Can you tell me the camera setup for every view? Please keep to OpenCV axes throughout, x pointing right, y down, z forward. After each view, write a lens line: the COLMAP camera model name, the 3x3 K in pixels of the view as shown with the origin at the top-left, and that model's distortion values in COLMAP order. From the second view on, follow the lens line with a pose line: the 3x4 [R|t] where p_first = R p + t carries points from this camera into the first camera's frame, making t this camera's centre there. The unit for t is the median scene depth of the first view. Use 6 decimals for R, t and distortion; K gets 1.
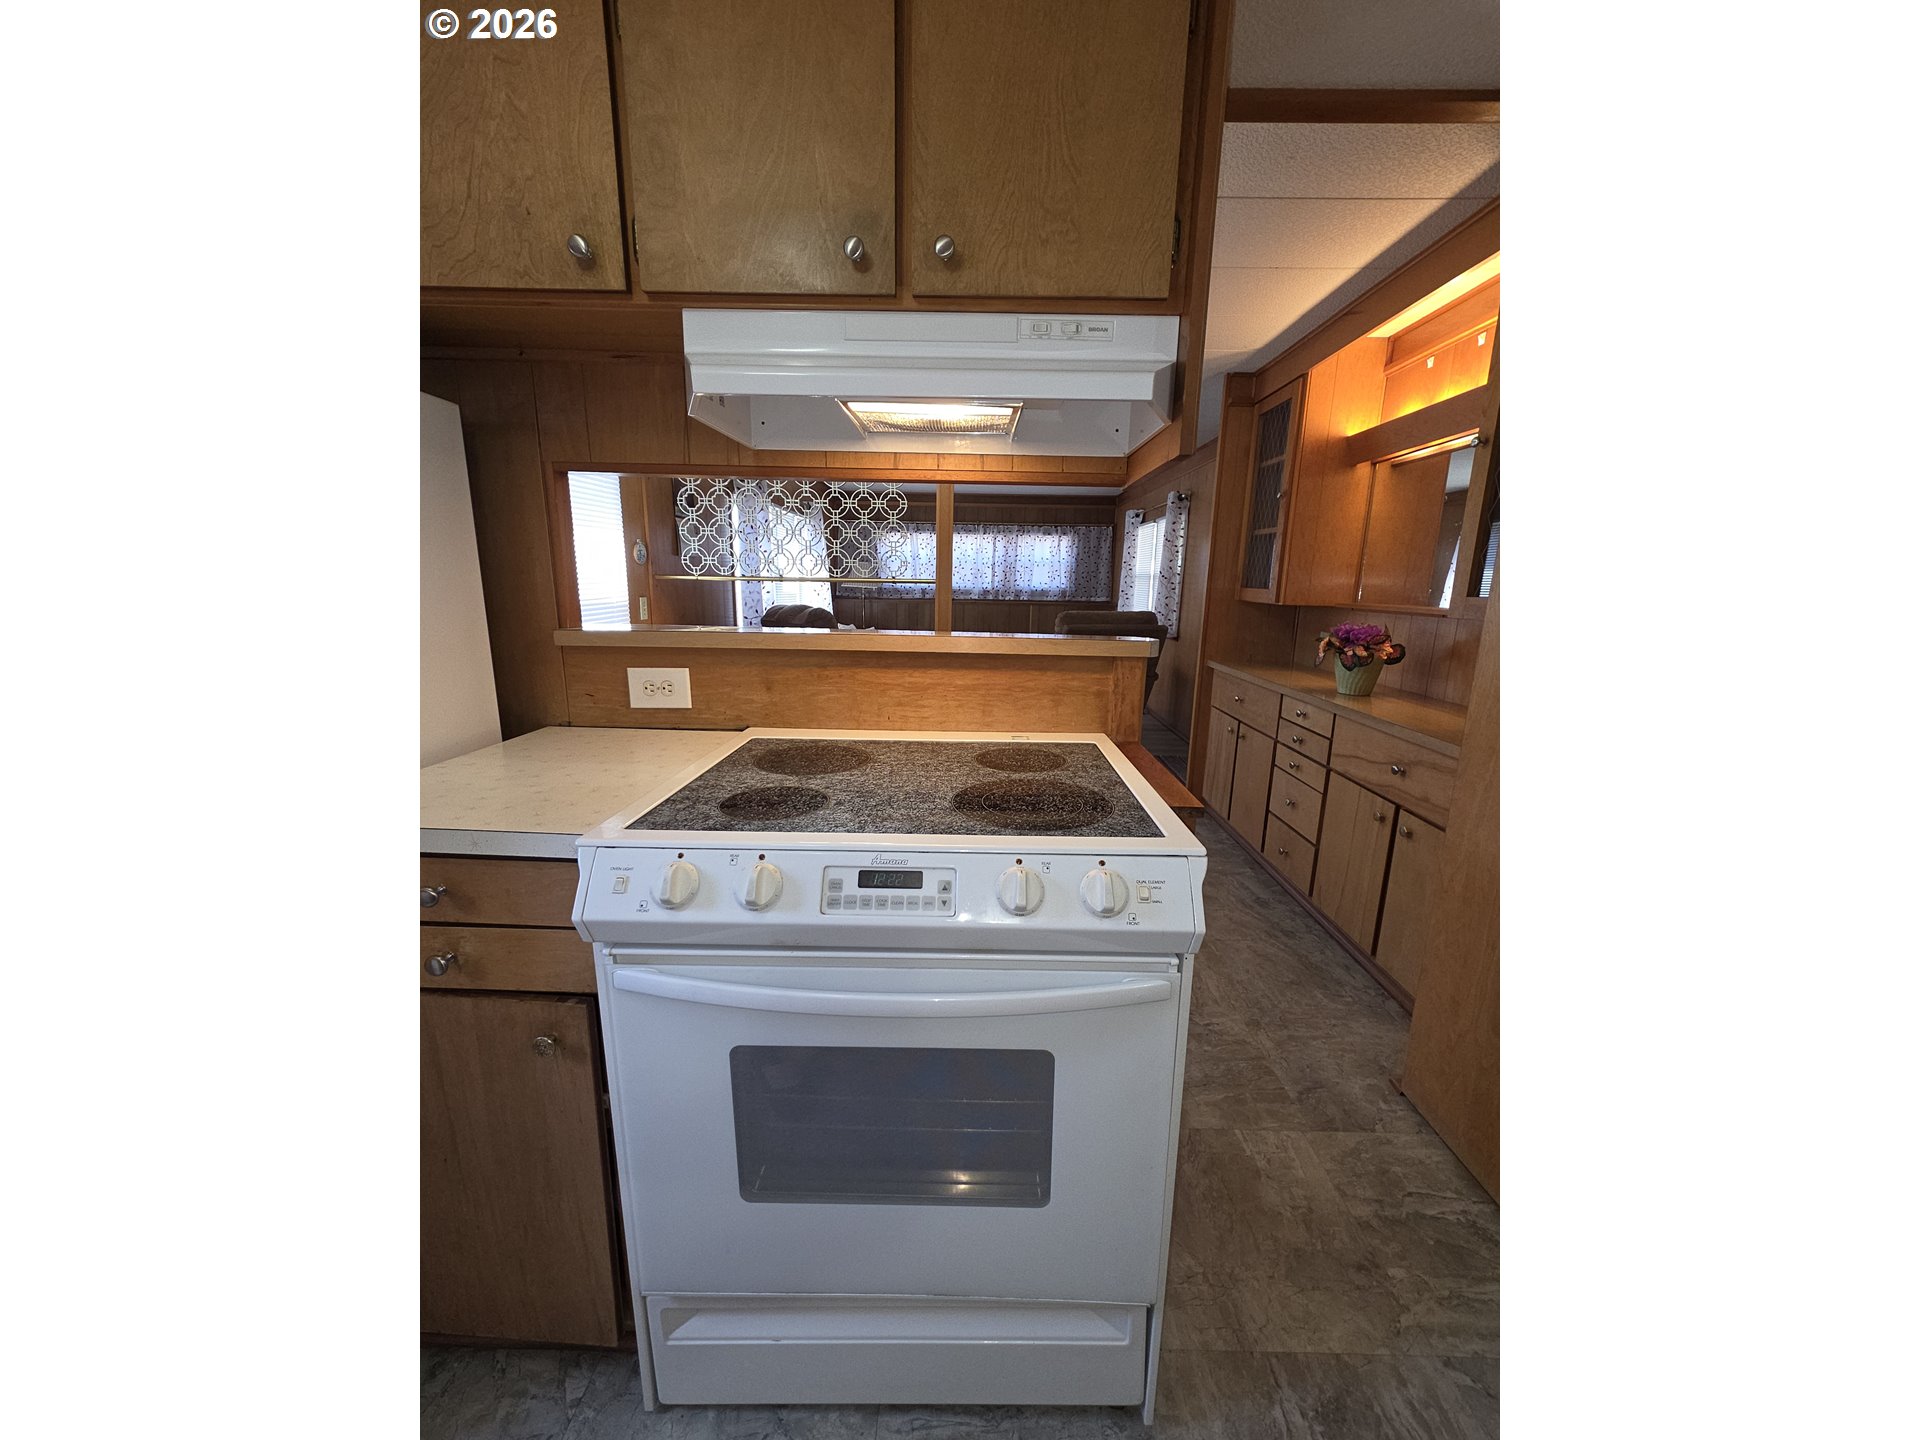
lens RADIAL K [[664.5, 0, 965.7], [0, 664.5, 718.6], [0, 0, 1]] dist [0.002856, 0.000404]
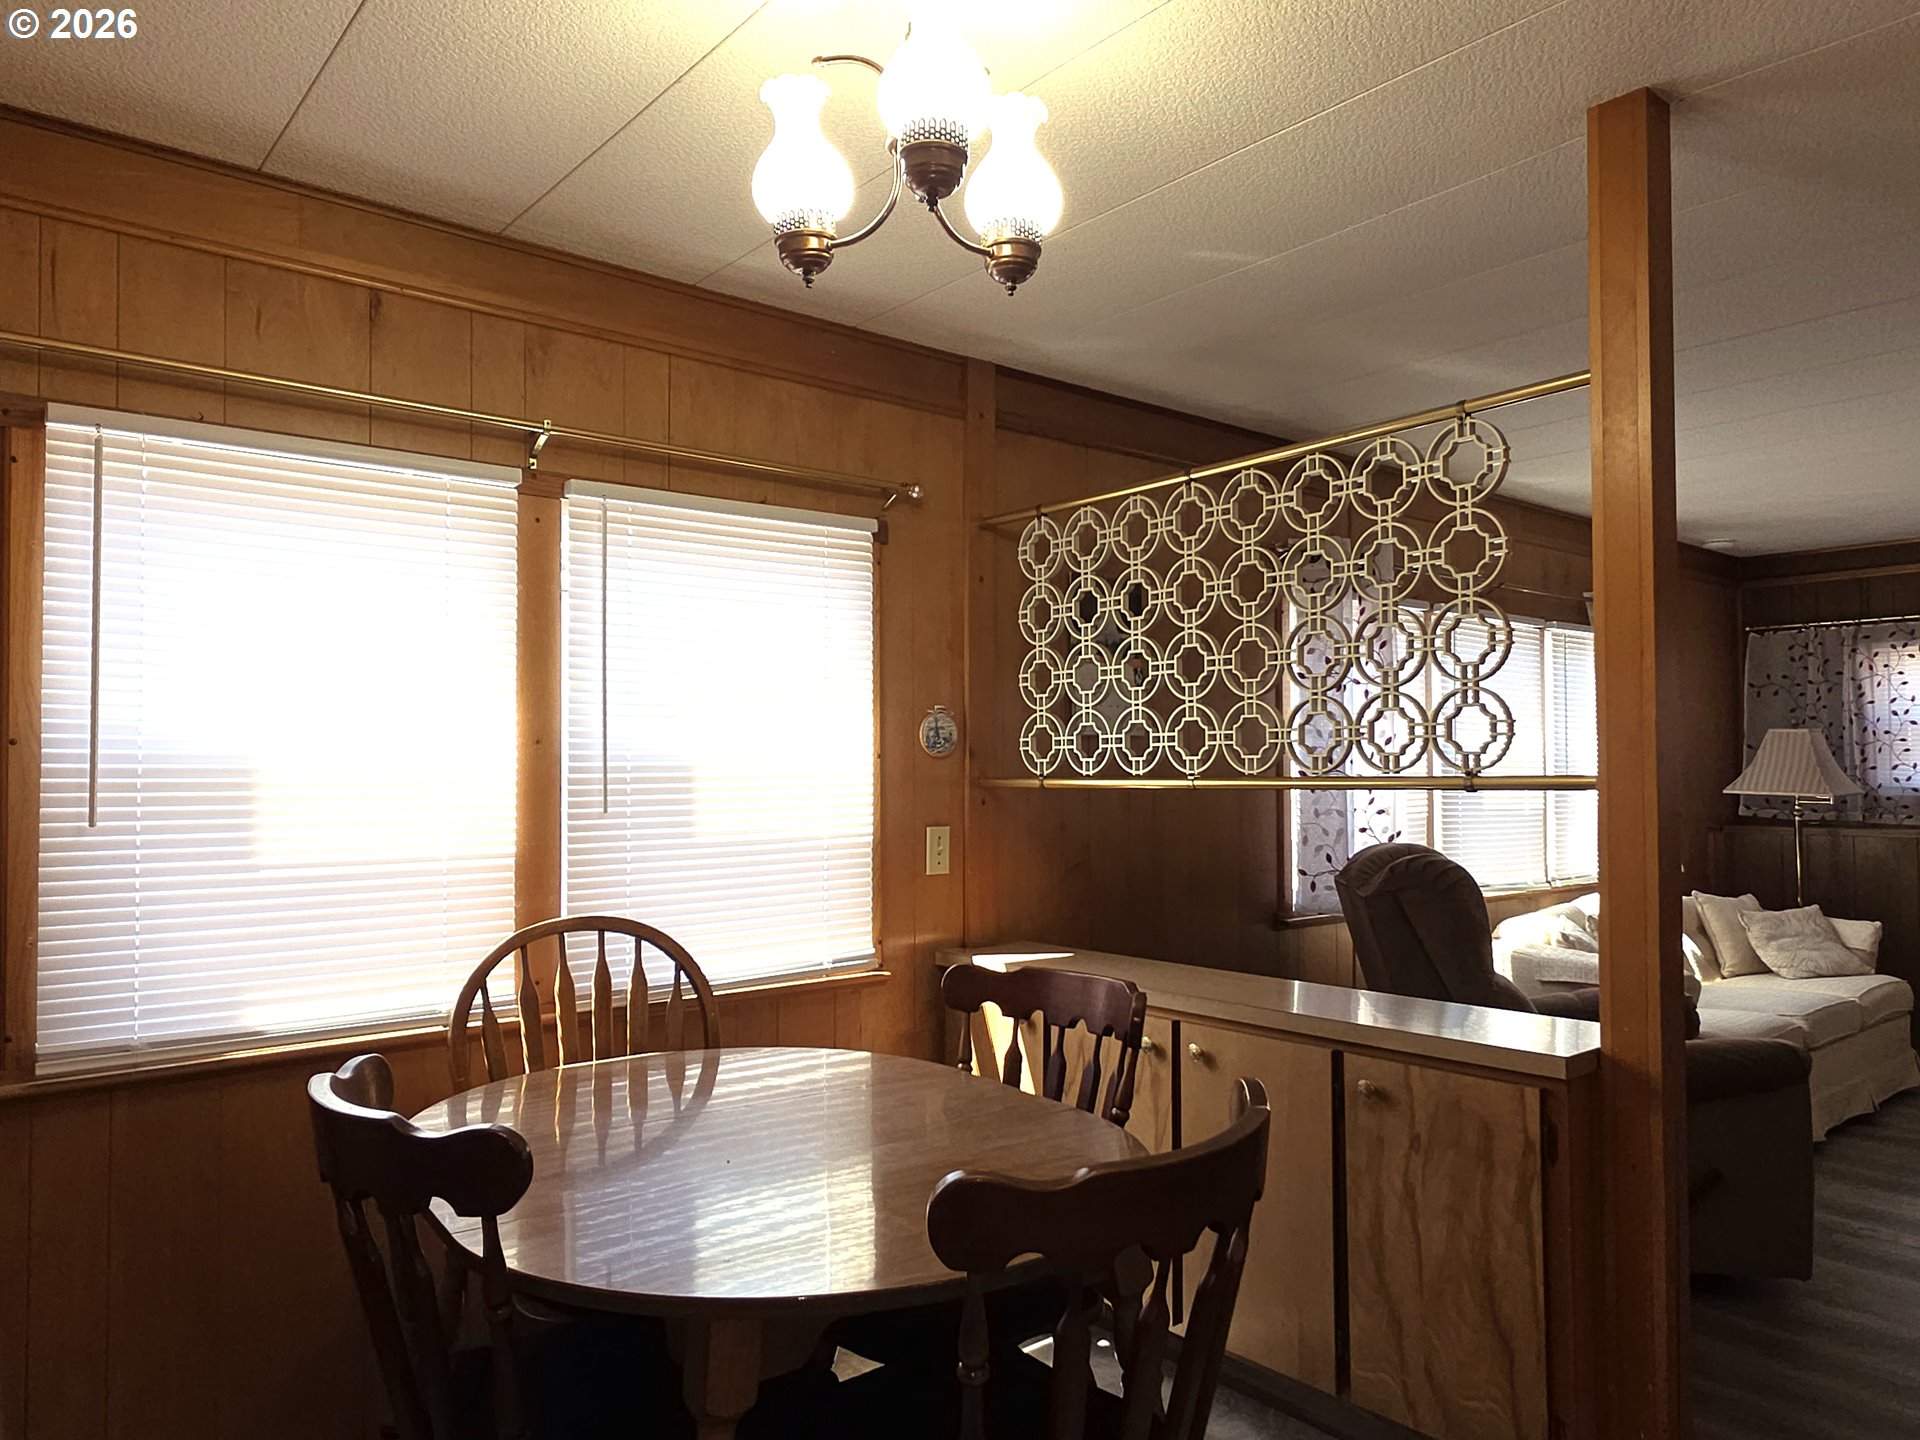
lens RADIAL K [[1282.9, 0, 972.7], [0, 1282.9, 738.8], [0, 0, 1]] dist [0.020231, -0.017337]
pose [[0.650134, -0.041546, -0.758683, 0.558724], [-0.138491, 0.975299, -0.172083, -0.247345], [0.747092, 0.216948, 0.628321, 1.195697]]
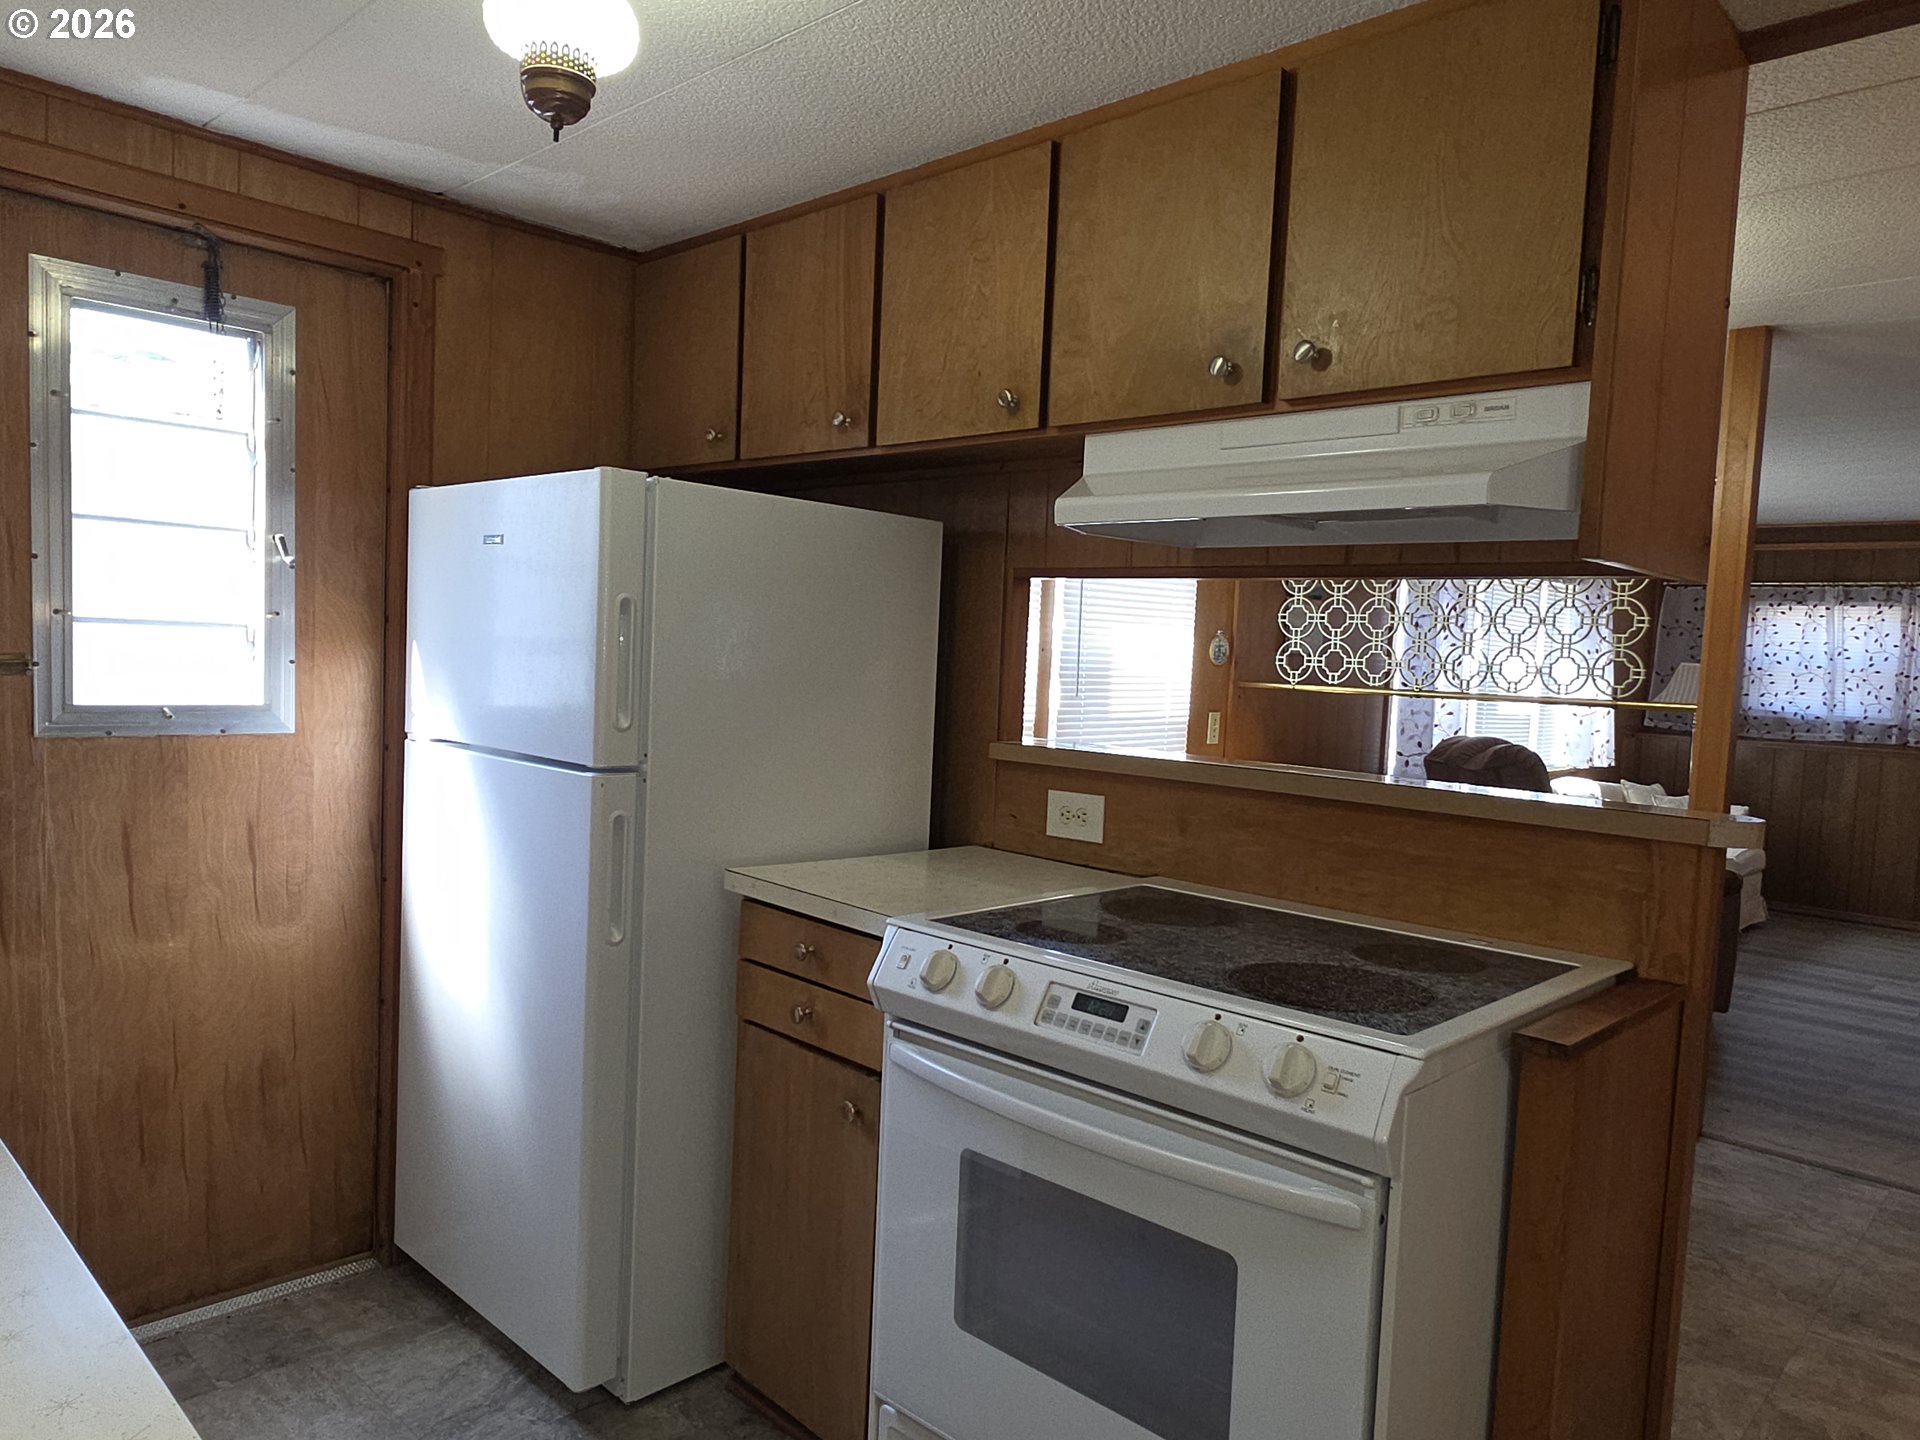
lens RADIAL K [[1282.9, 0, 967.7], [0, 1282.9, 738.4], [0, 0, 1]] dist [0.020231, -0.017337]
pose [[0.730691, 0.060155, -0.680053, 0.631126], [-0.170525, 0.980619, -0.096481, 0.044482], [0.661069, 0.186464, 0.726787, -0.358323]]
